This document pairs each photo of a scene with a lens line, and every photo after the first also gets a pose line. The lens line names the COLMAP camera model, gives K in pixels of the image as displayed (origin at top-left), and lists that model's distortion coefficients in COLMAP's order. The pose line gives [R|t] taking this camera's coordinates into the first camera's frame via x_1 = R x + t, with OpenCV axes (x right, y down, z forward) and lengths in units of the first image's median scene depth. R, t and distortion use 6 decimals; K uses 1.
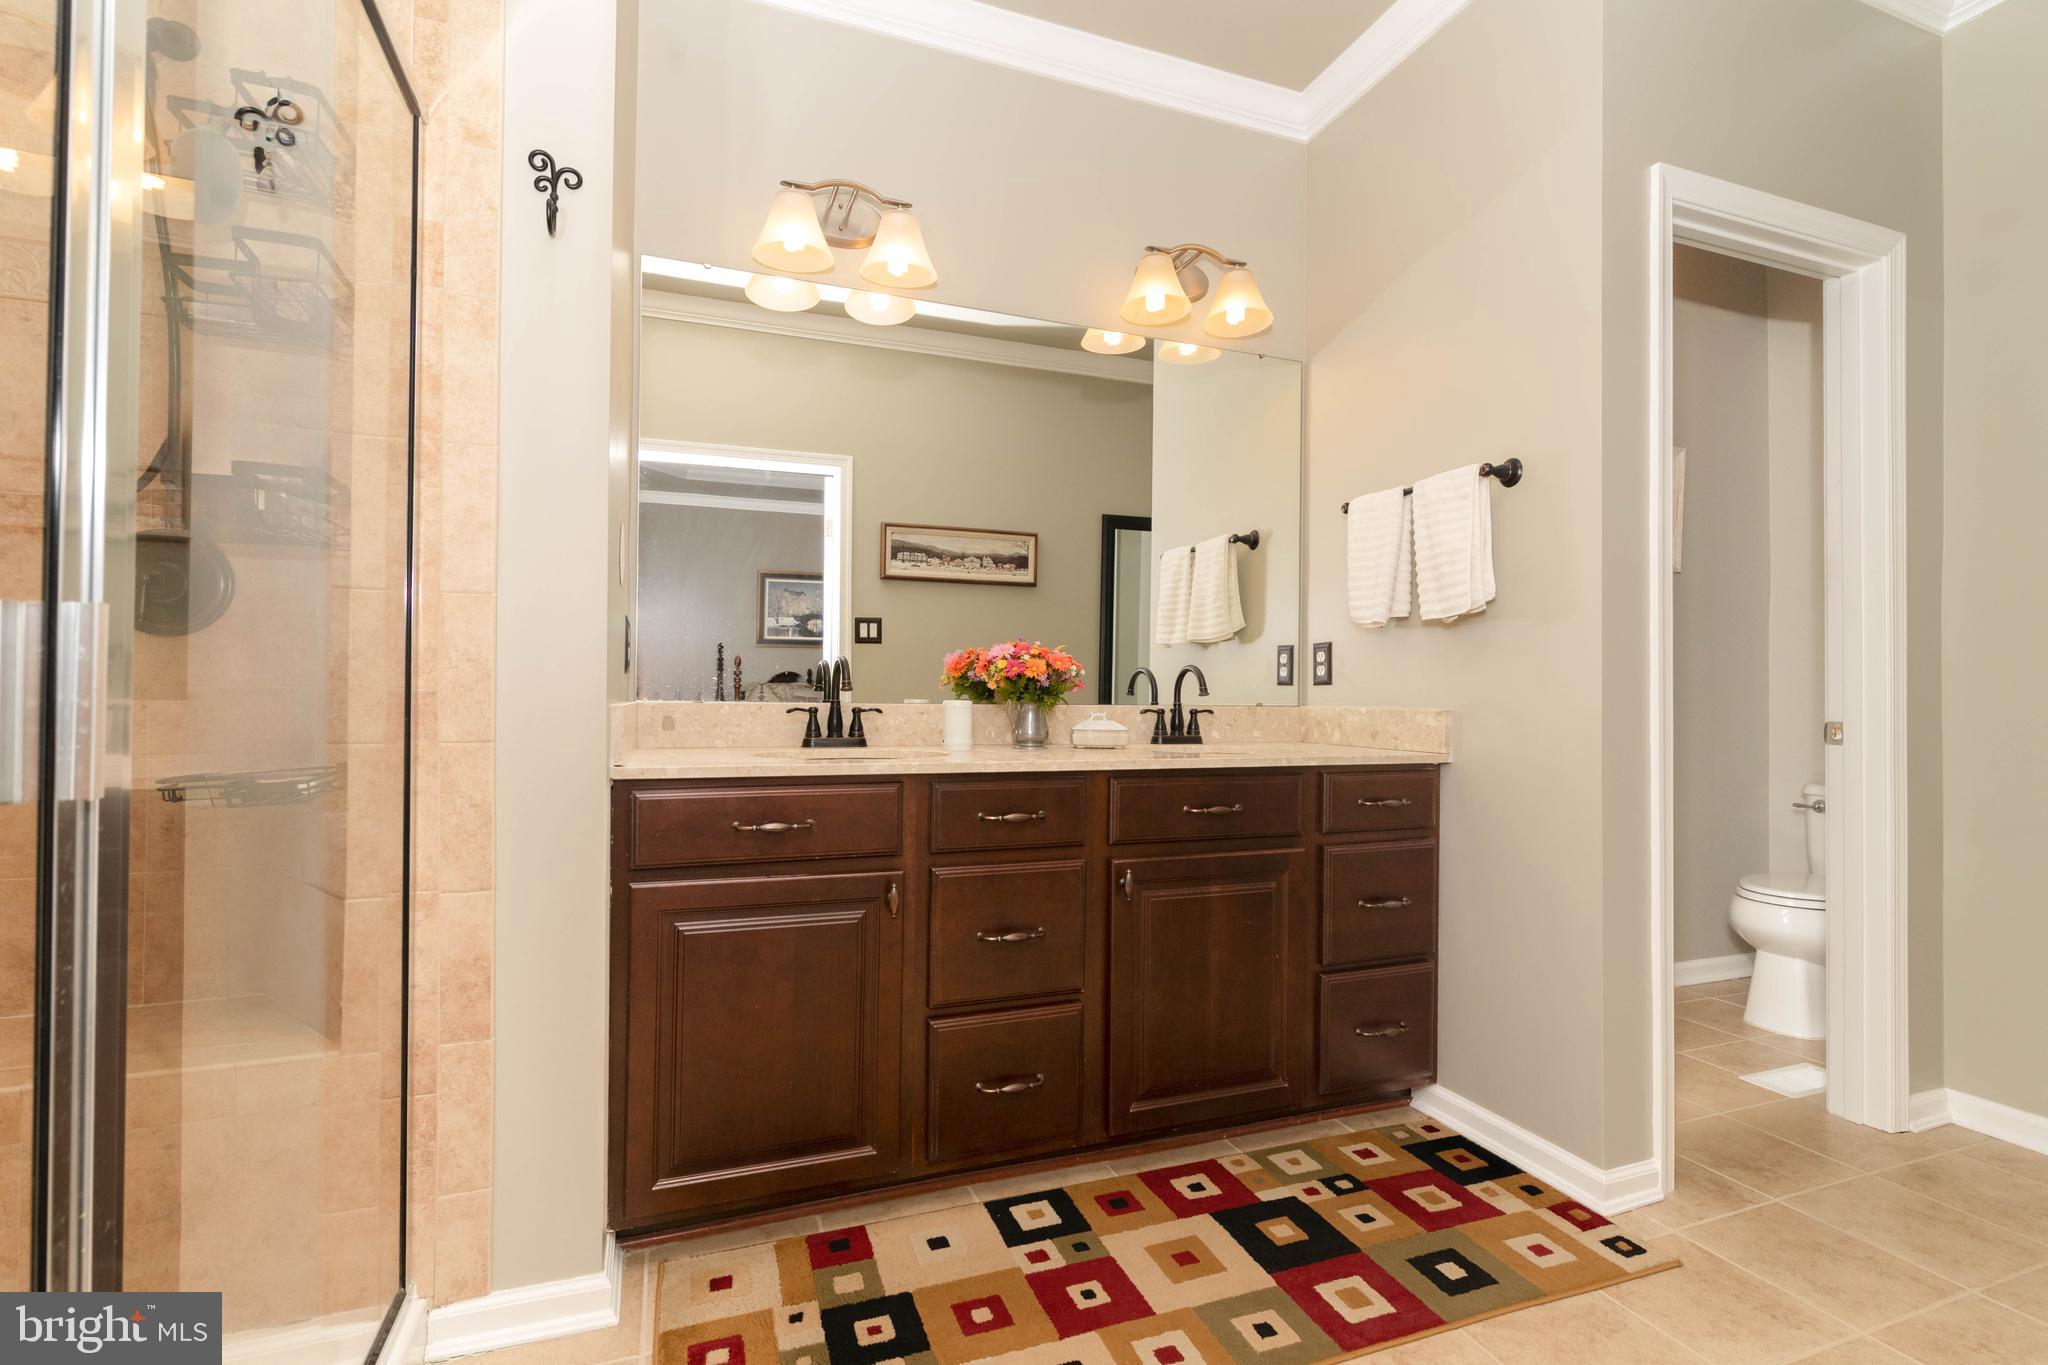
lens RADIAL K [[932.3, 0, 1008.4], [0, 932.3, 690.6], [0, 0, 1]] dist [-0.001291, -0.000527]
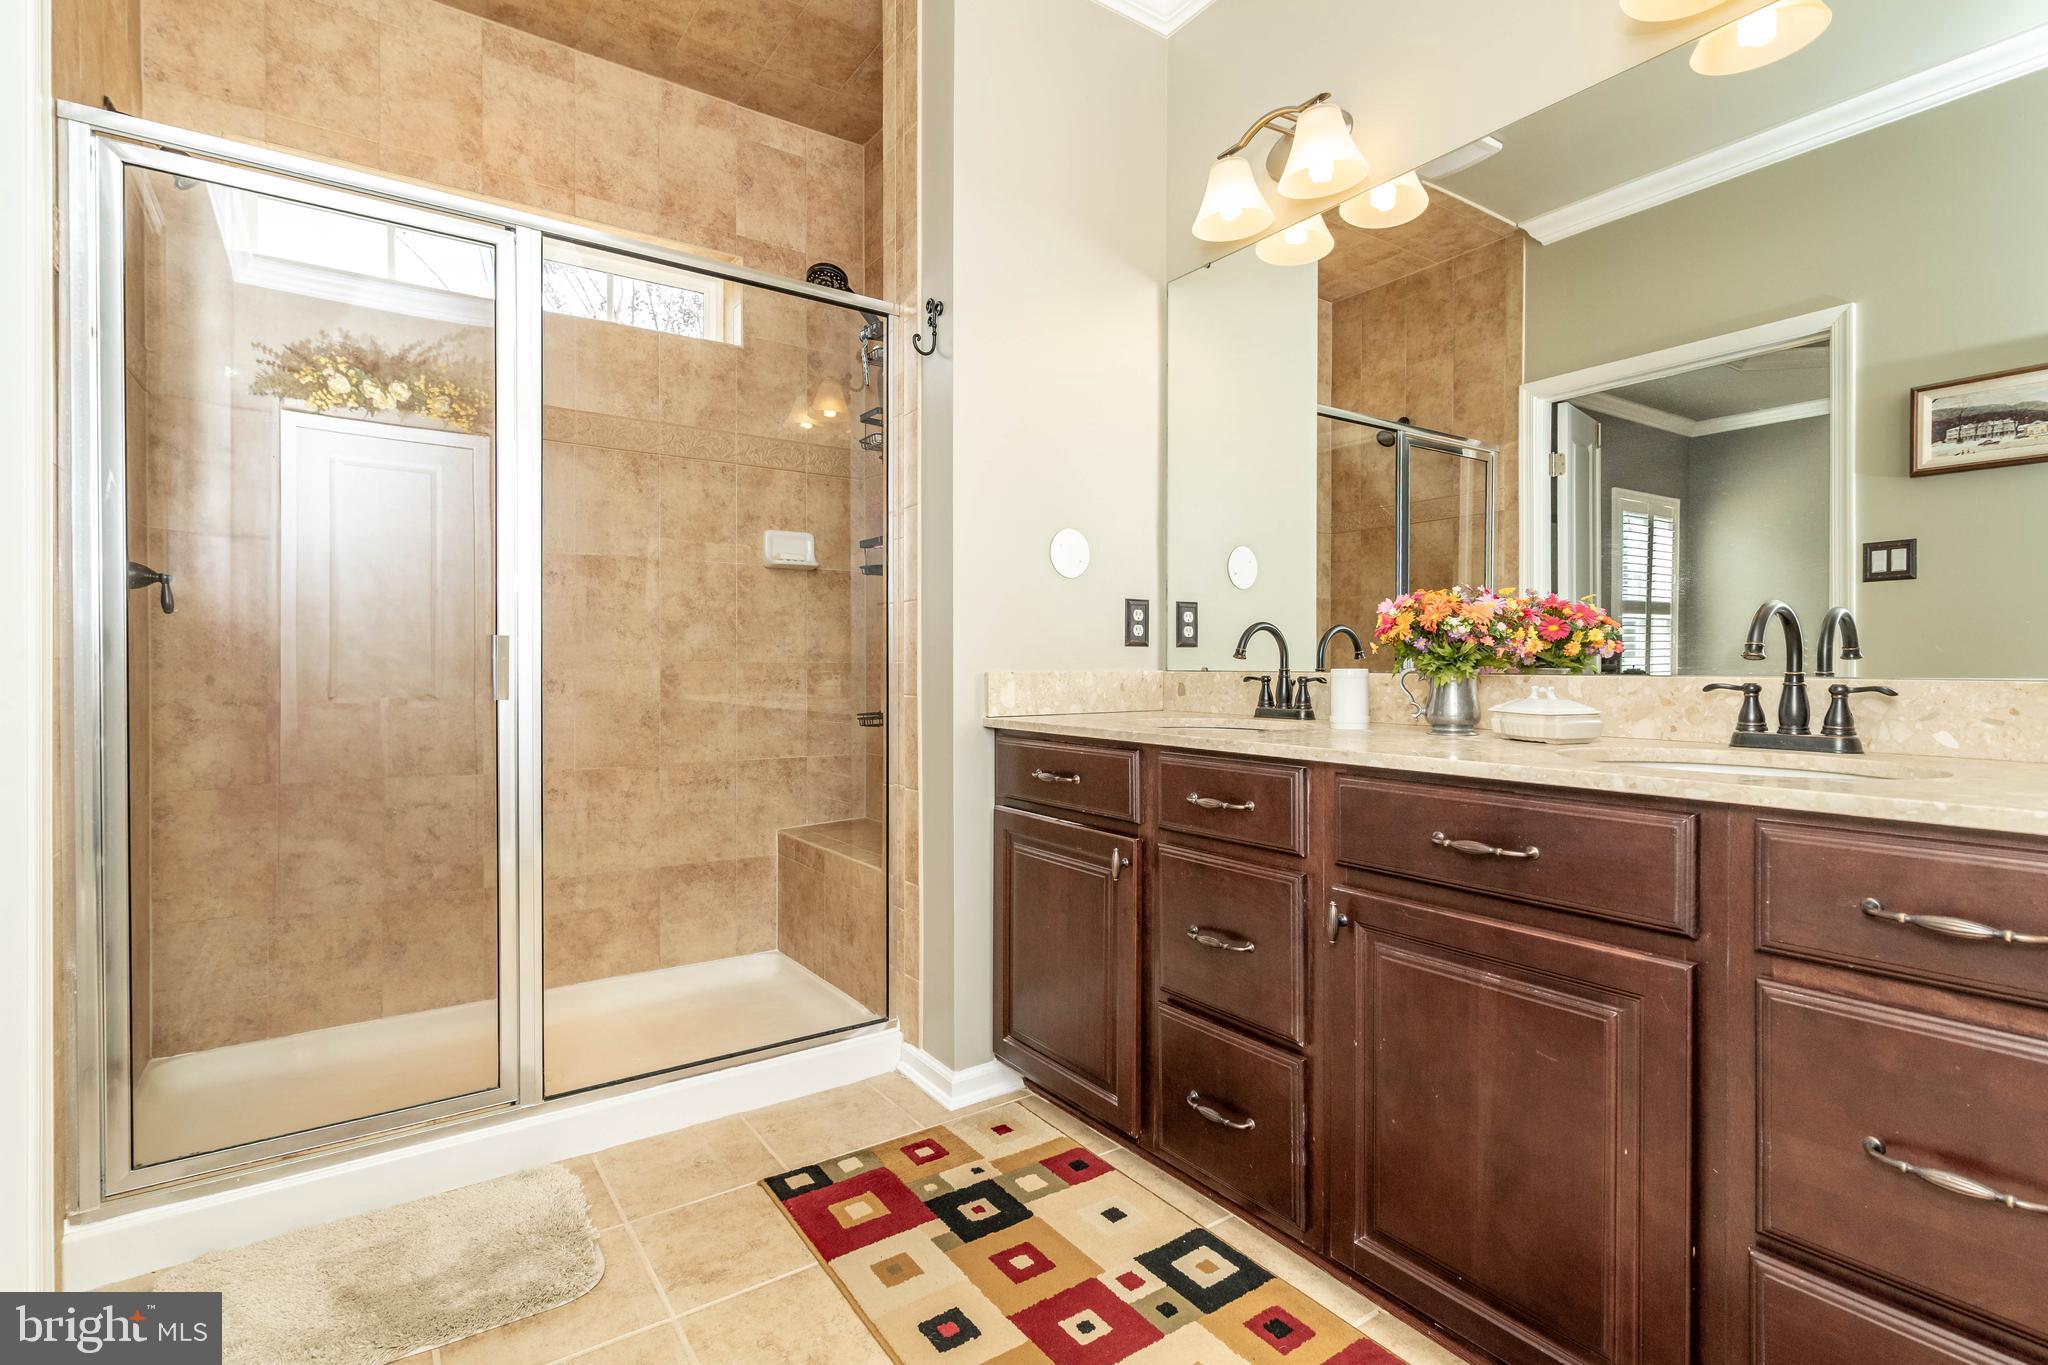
lens RADIAL K [[932.3, 0, 1001.7], [0, 932.3, 671.9], [0, 0, 1]] dist [-0.001291, -0.000527]
pose [[0.258516, 0.001756, -0.966005, 0.795795], [0.011269, 0.999925, 0.004834, 0.006987], [0.965941, -0.012136, 0.258476, 0.591258]]
